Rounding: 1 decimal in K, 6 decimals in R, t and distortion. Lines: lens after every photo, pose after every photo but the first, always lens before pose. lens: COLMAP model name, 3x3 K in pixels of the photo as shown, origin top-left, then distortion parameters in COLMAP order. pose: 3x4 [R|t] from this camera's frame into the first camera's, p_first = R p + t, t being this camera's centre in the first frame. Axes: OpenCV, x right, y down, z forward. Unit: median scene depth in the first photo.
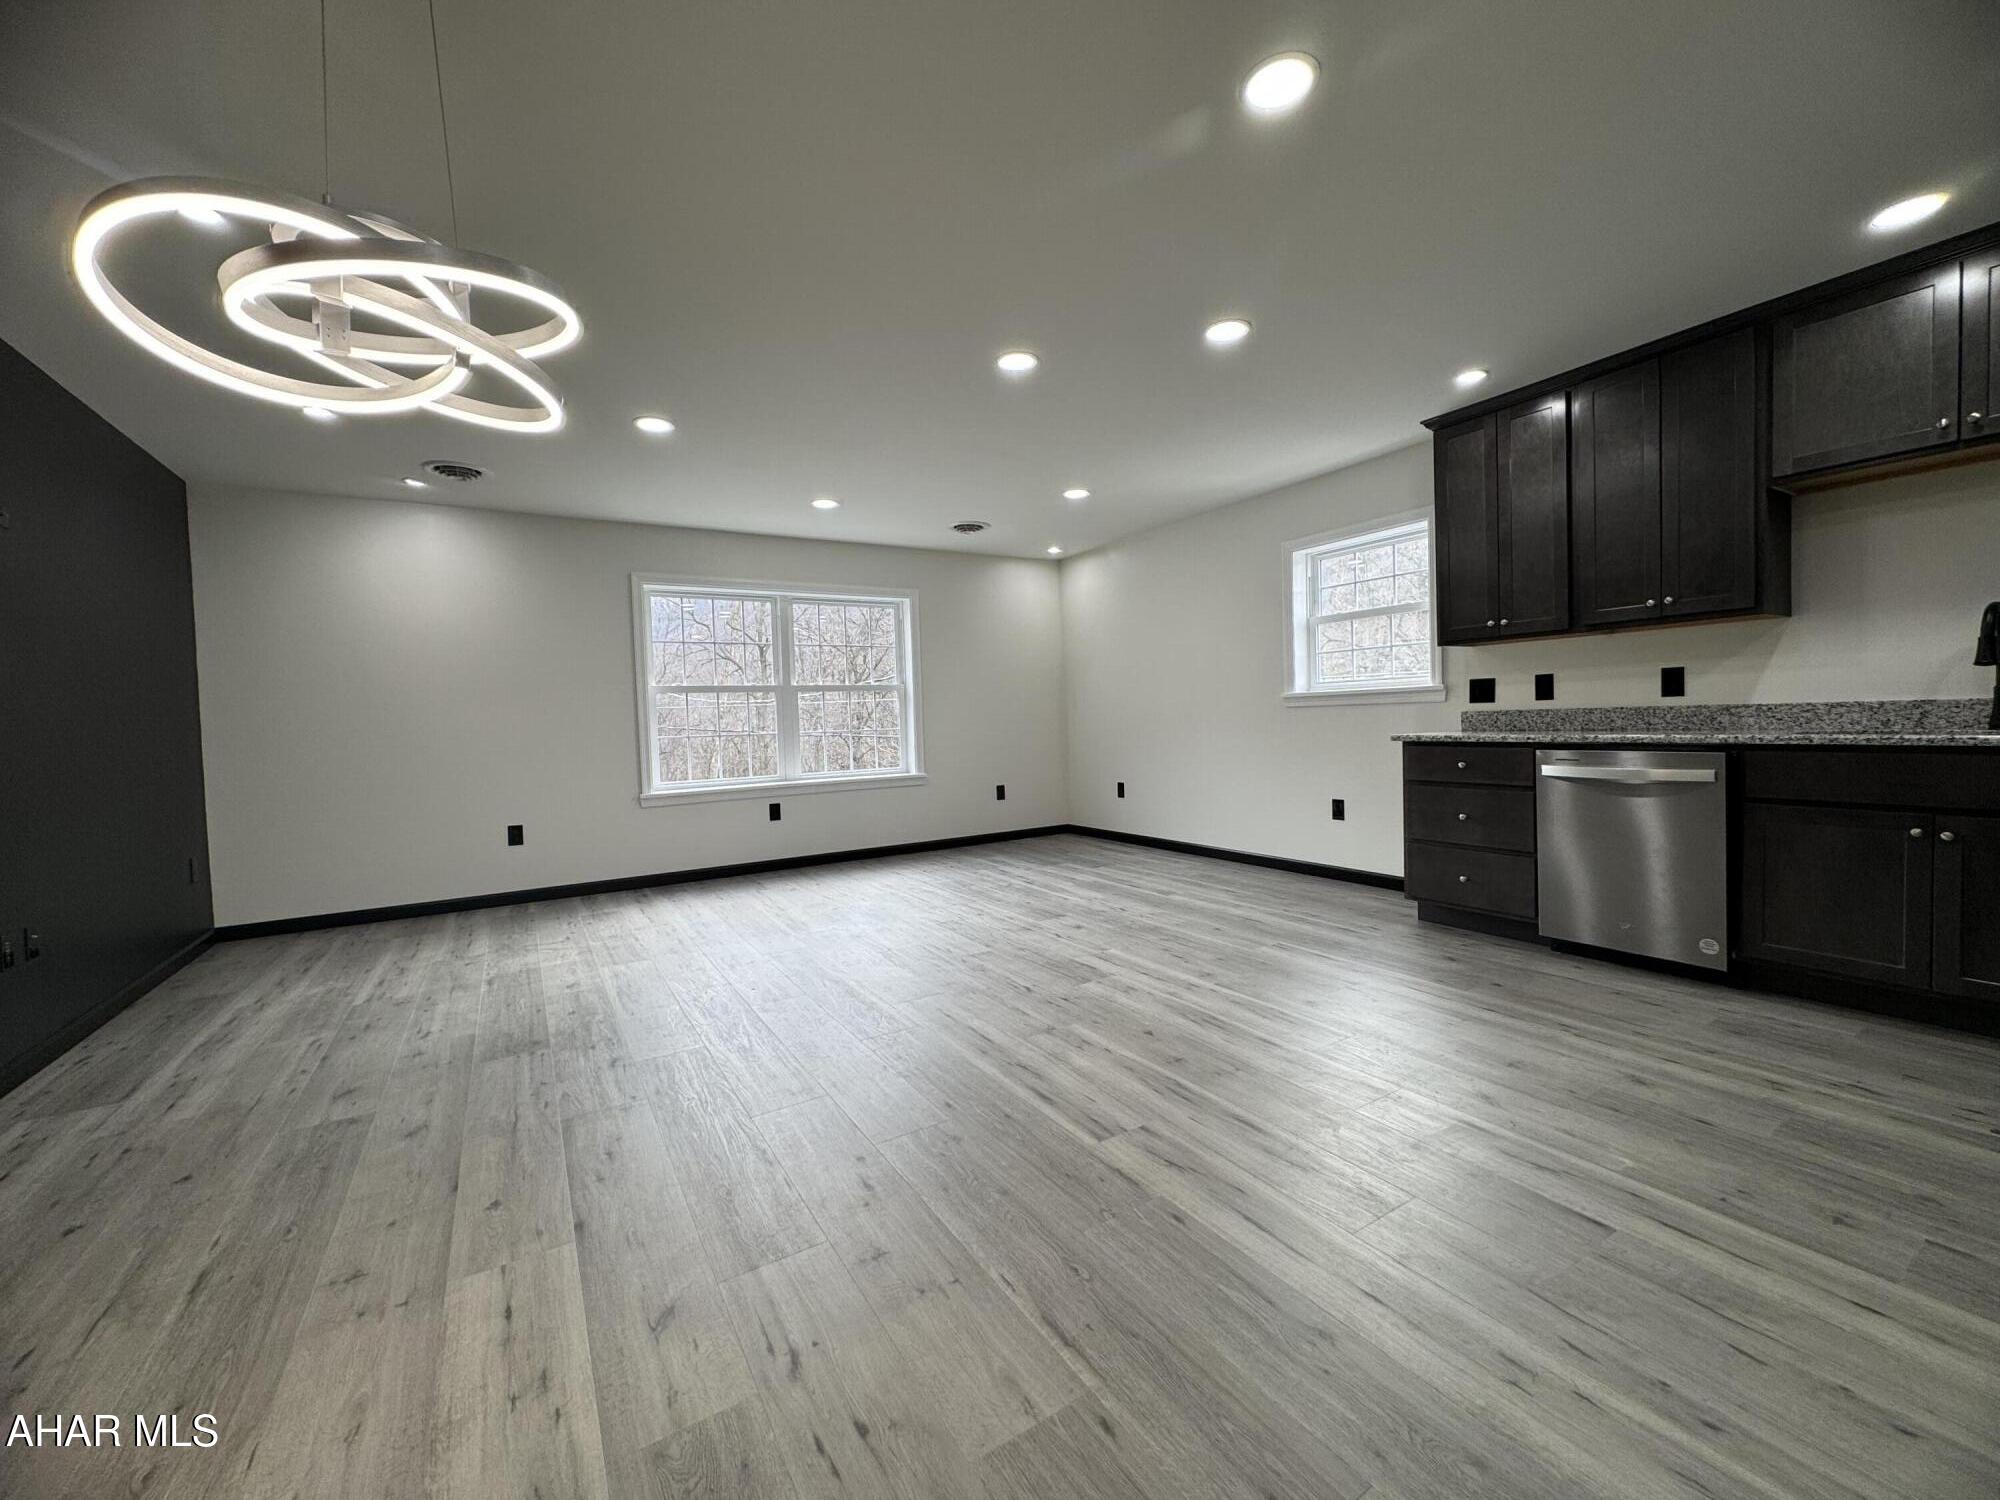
lens RADIAL K [[796.0, 0, 999.5], [0, 796.0, 748.0], [0, 0, 1]] dist [-0.004034, 0.000476]
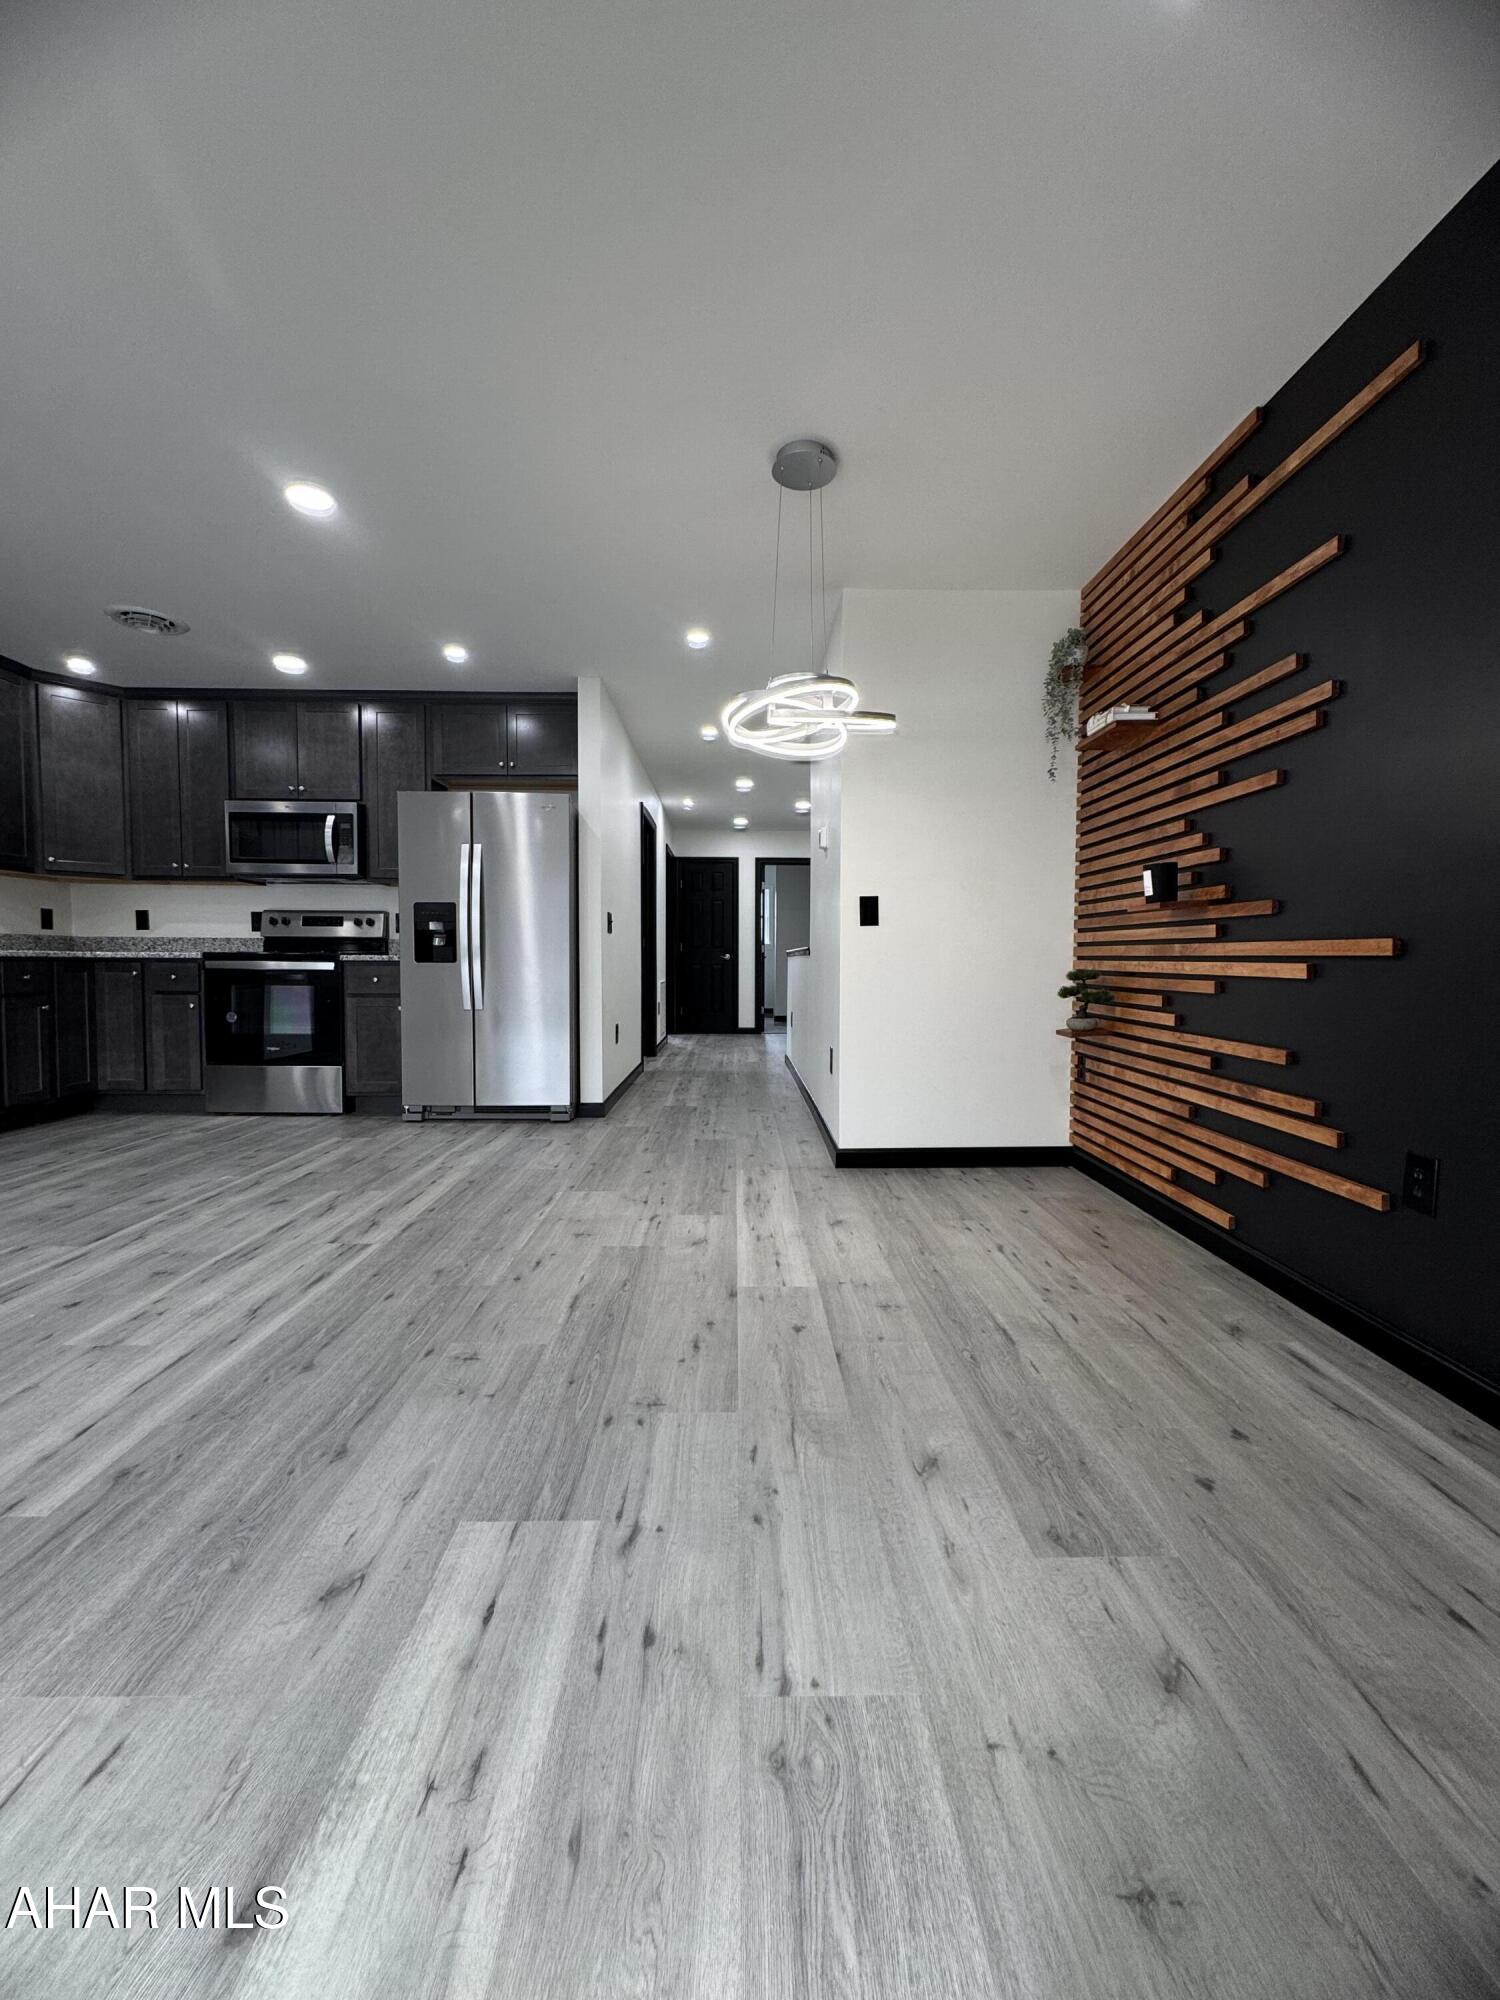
lens RADIAL K [[796.0, 0, 754.2], [0, 796.0, 999.7], [0, 0, 1]] dist [-0.004034, 0.000476]
pose [[-0.863982, 0.003194, 0.503513, -0.823364], [0.041307, 0.997059, 0.064554, 0.044830], [-0.501826, 0.076572, -0.861573, 1.403692]]
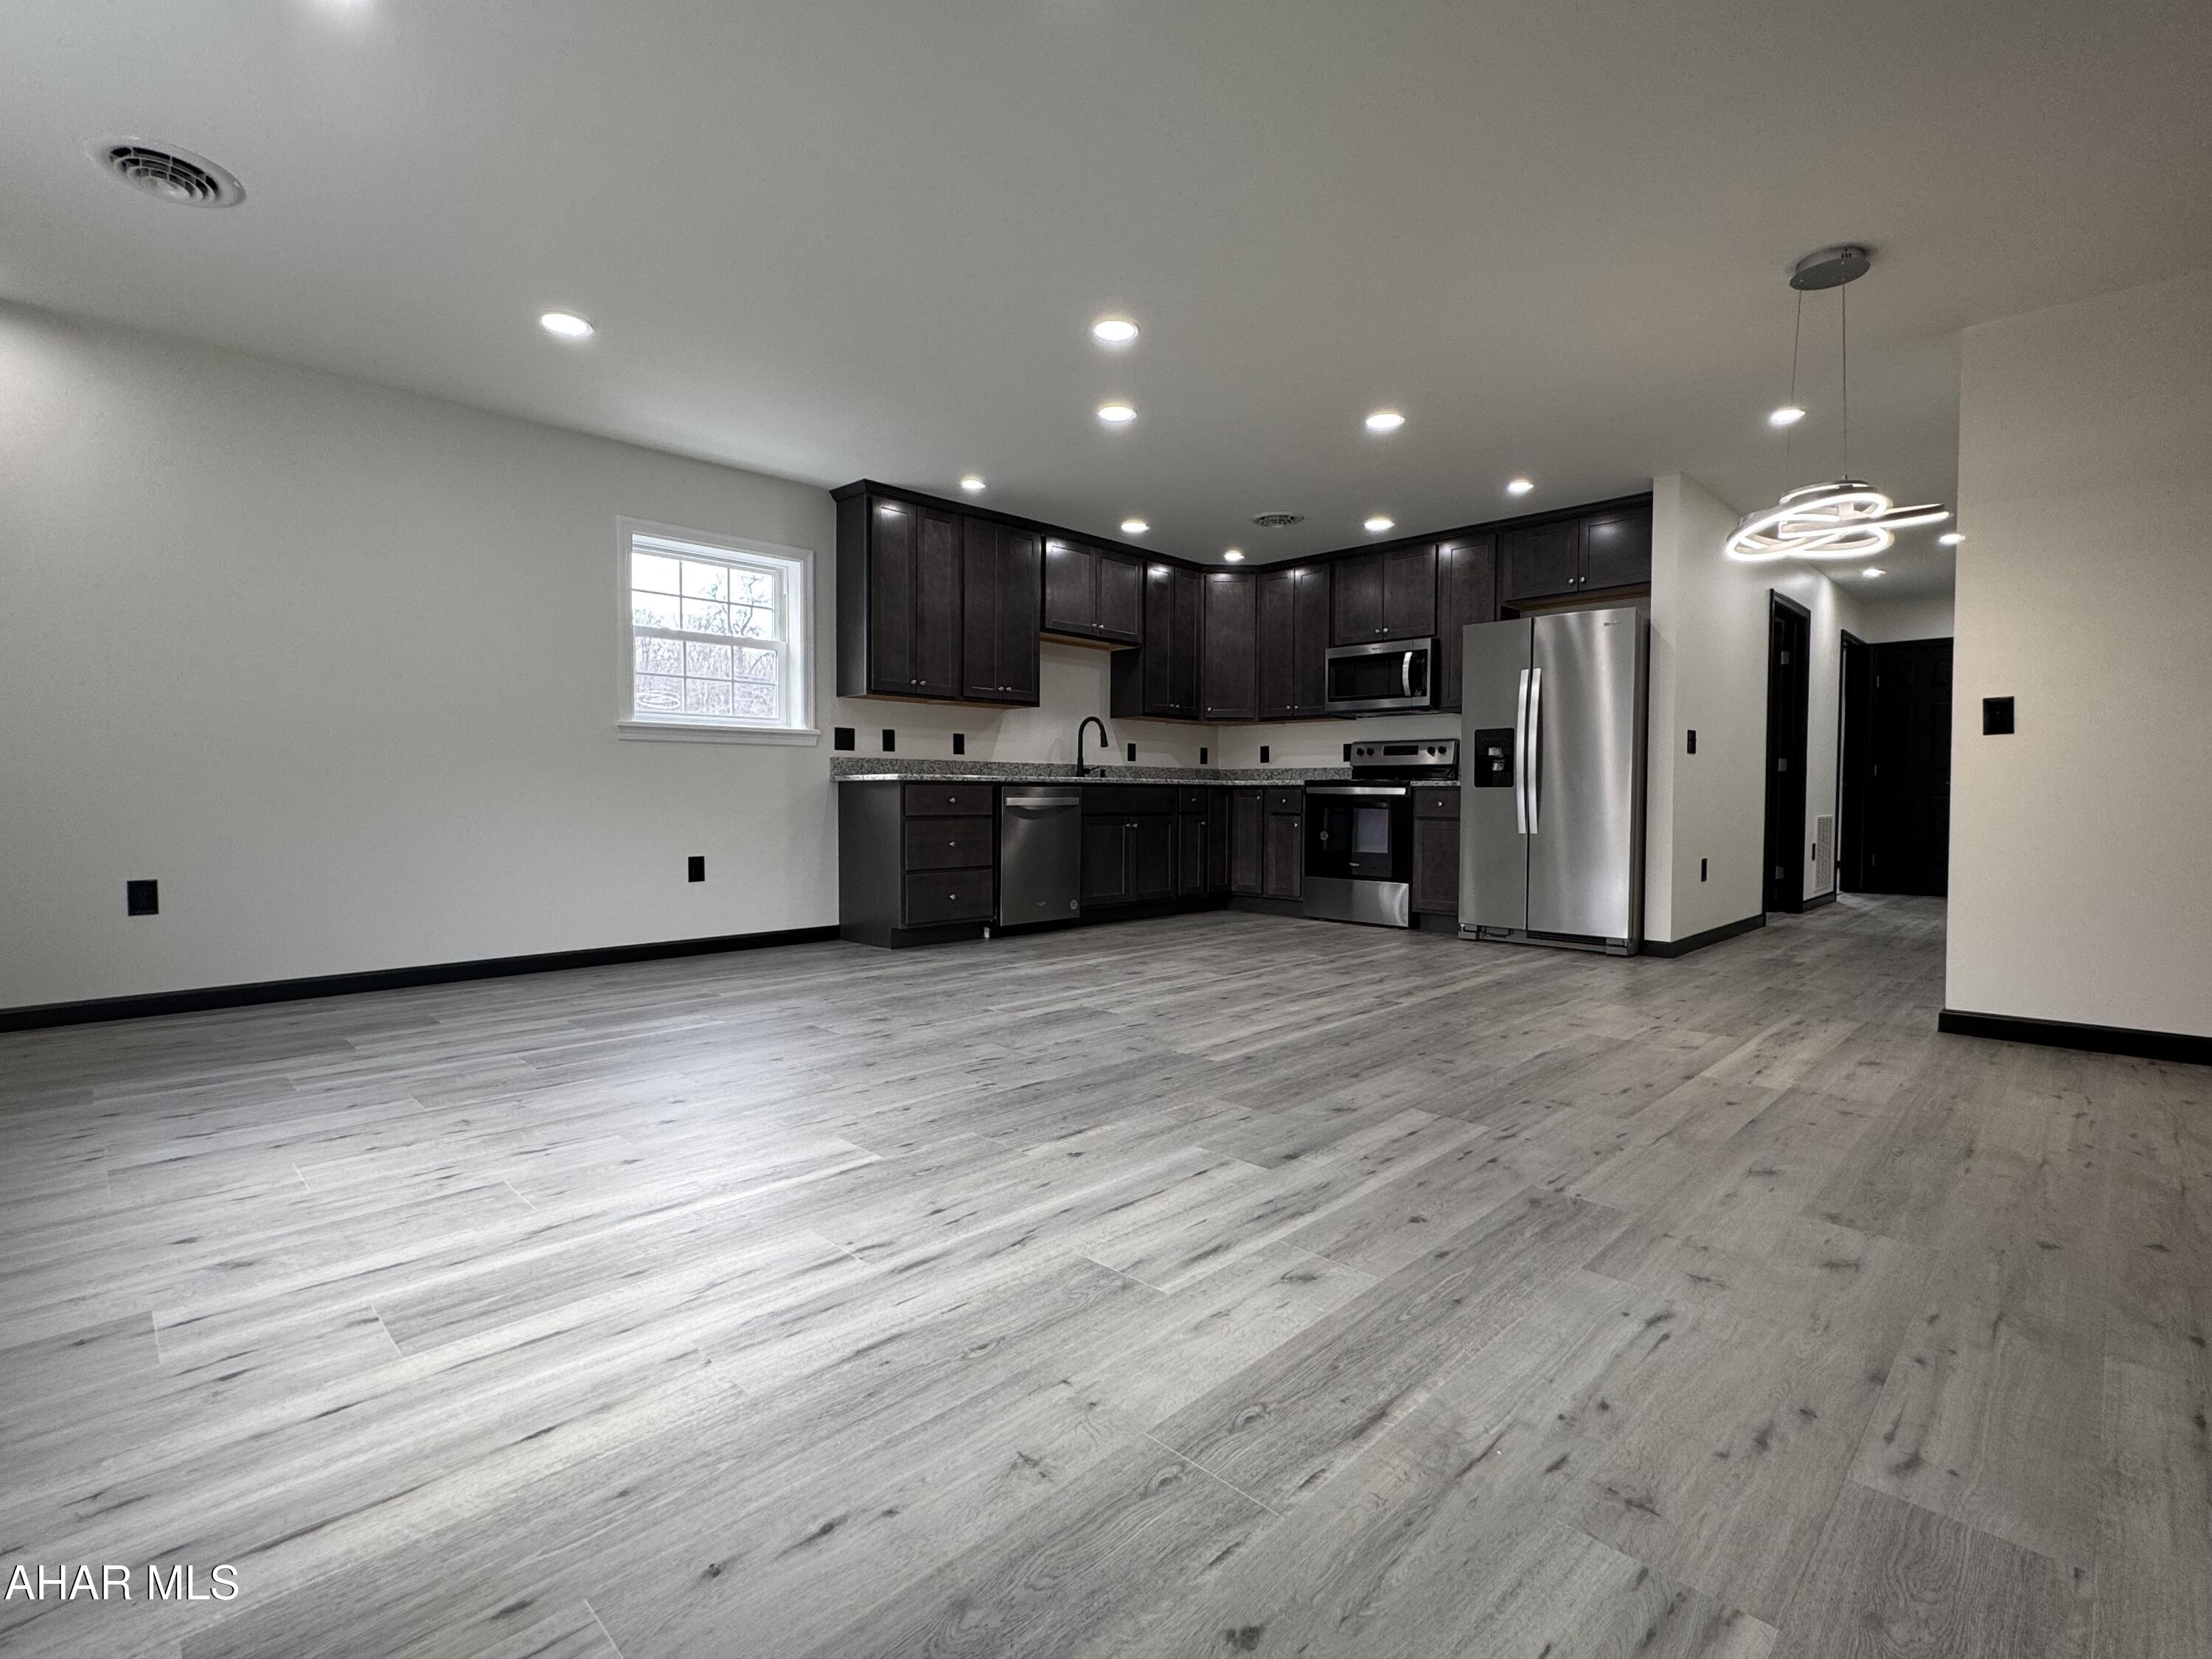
lens RADIAL K [[1035.5, 0, 1106.0], [0, 1035.5, 832.3], [0, 0, 1]] dist [-0.000813, -0.000867]
pose [[-0.237881, -0.004614, 0.971283, -1.401520], [0.039974, 0.999095, 0.014536, 0.080113], [-0.970471, 0.042283, -0.237481, 1.652893]]
